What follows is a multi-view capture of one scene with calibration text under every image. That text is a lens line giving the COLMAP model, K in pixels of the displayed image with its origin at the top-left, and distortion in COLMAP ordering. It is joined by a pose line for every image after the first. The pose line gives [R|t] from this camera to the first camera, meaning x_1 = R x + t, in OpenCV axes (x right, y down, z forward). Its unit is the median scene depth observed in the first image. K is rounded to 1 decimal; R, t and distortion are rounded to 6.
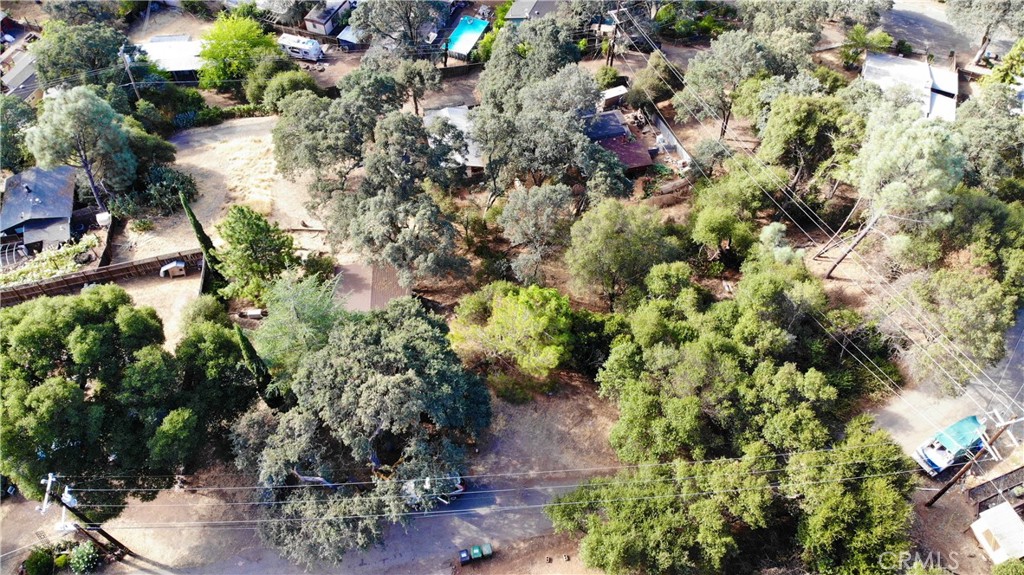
lens RADIAL K [[713.6, 0, 512.0], [0, 713.6, 287.5], [0, 0, 1]] dist [0.104443, -0.259917]
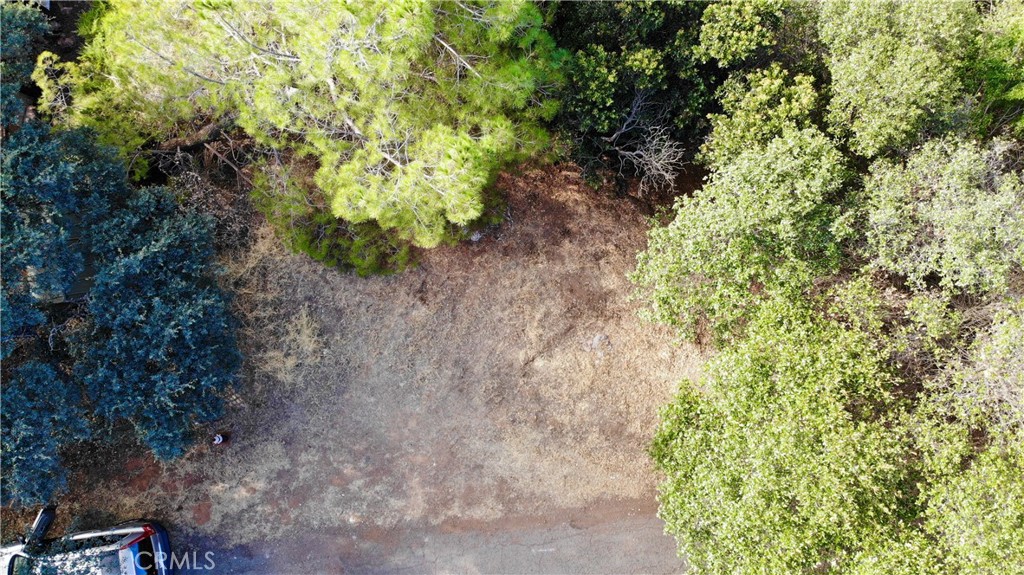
lens RADIAL K [[713.6, 0, 512.0], [0, 713.6, 287.5], [0, 0, 1]] dist [0.104443, -0.259917]
pose [[0.999147, 0.040230, -0.009283, 0.075806], [-0.028146, 0.828196, 0.559731, -0.002859], [0.030206, -0.558993, 0.828622, 0.770691]]
